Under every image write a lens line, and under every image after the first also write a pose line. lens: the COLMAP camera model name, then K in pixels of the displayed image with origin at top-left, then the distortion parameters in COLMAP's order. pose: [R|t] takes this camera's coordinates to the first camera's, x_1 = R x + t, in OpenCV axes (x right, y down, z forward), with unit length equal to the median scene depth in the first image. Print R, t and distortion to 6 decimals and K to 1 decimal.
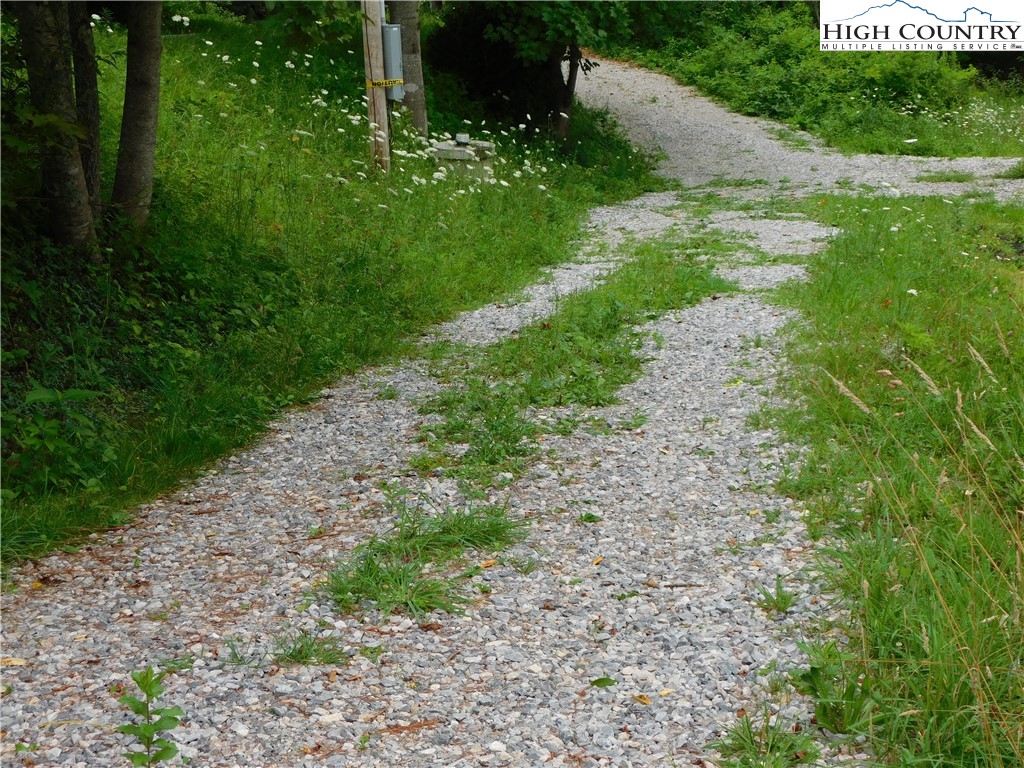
lens RADIAL K [[1944.7, 0, 510.7], [0, 1944.7, 385.2], [0, 0, 1]] dist [0.099613, 0.000000]
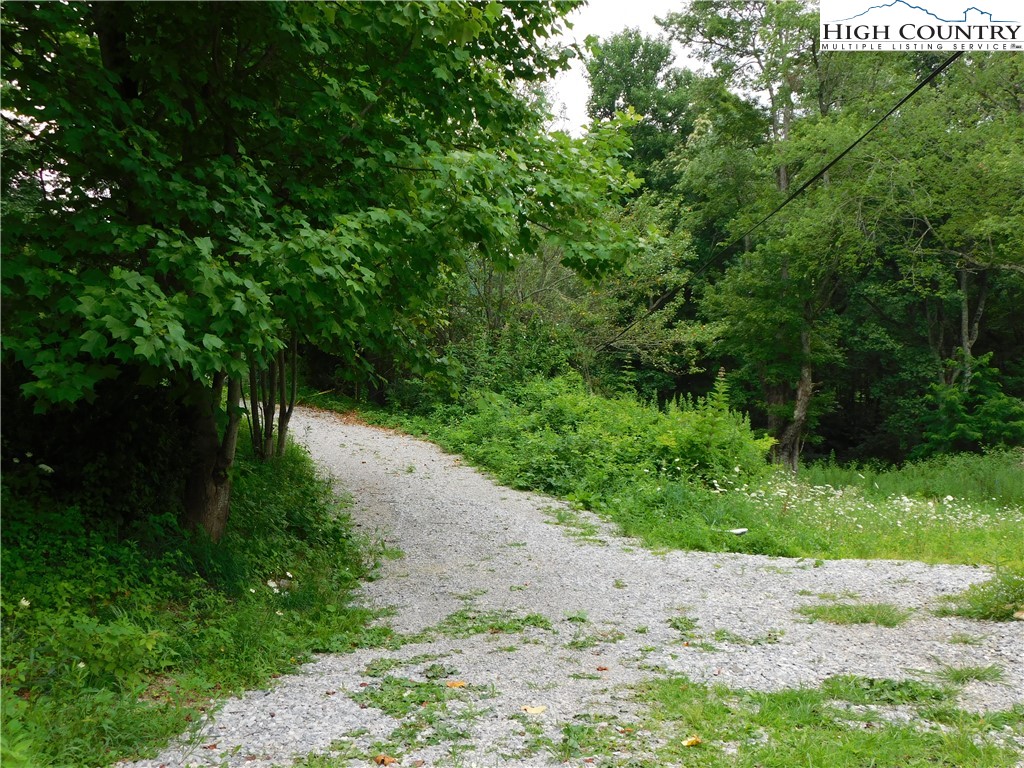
lens RADIAL K [[1222.3, 0, 550.3], [0, 1222.3, 339.4], [0, 0, 1]] dist [0.014501, 0.000000]
pose [[0.990260, 0.019479, 0.137861, 0.062344], [0.014971, 0.969527, -0.244525, -0.073441], [-0.138423, 0.244207, 0.959793, 0.487487]]
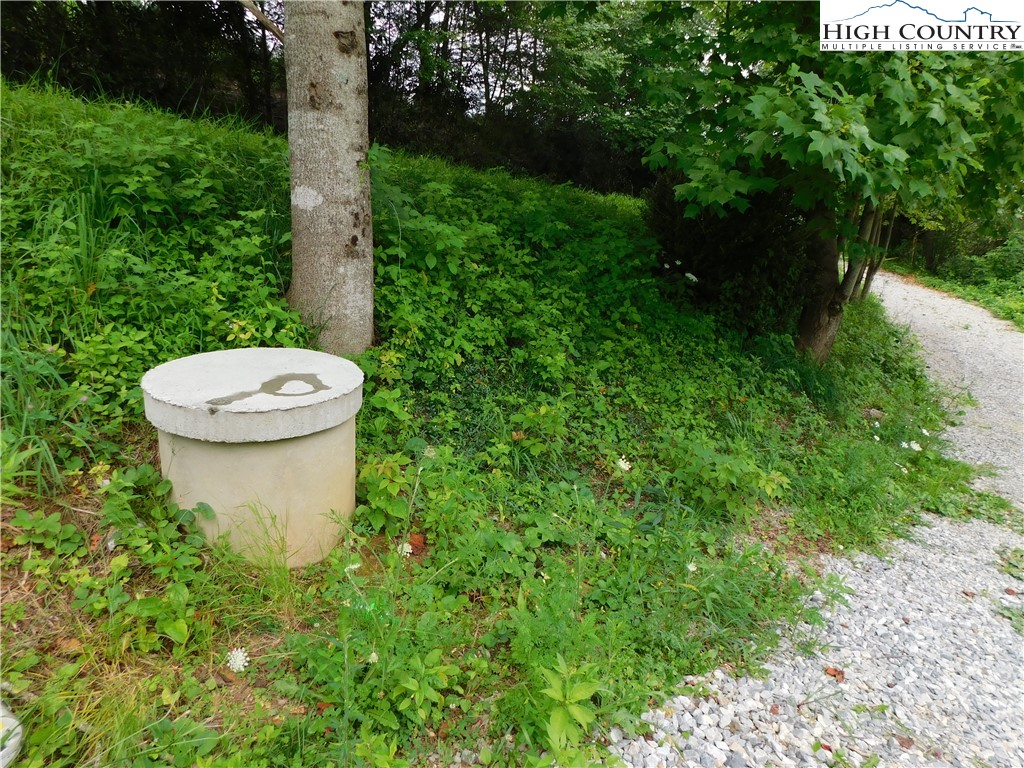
lens RADIAL K [[682.5, 0, 512.7], [0, 682.5, 378.0], [0, 0, 1]] dist [-0.027159, 0.011580]
pose [[0.860996, 0.216549, -0.460208, 0.037637], [-0.219674, 0.974415, 0.047522, -0.086402], [0.458725, 0.060180, 0.886538, 0.589343]]
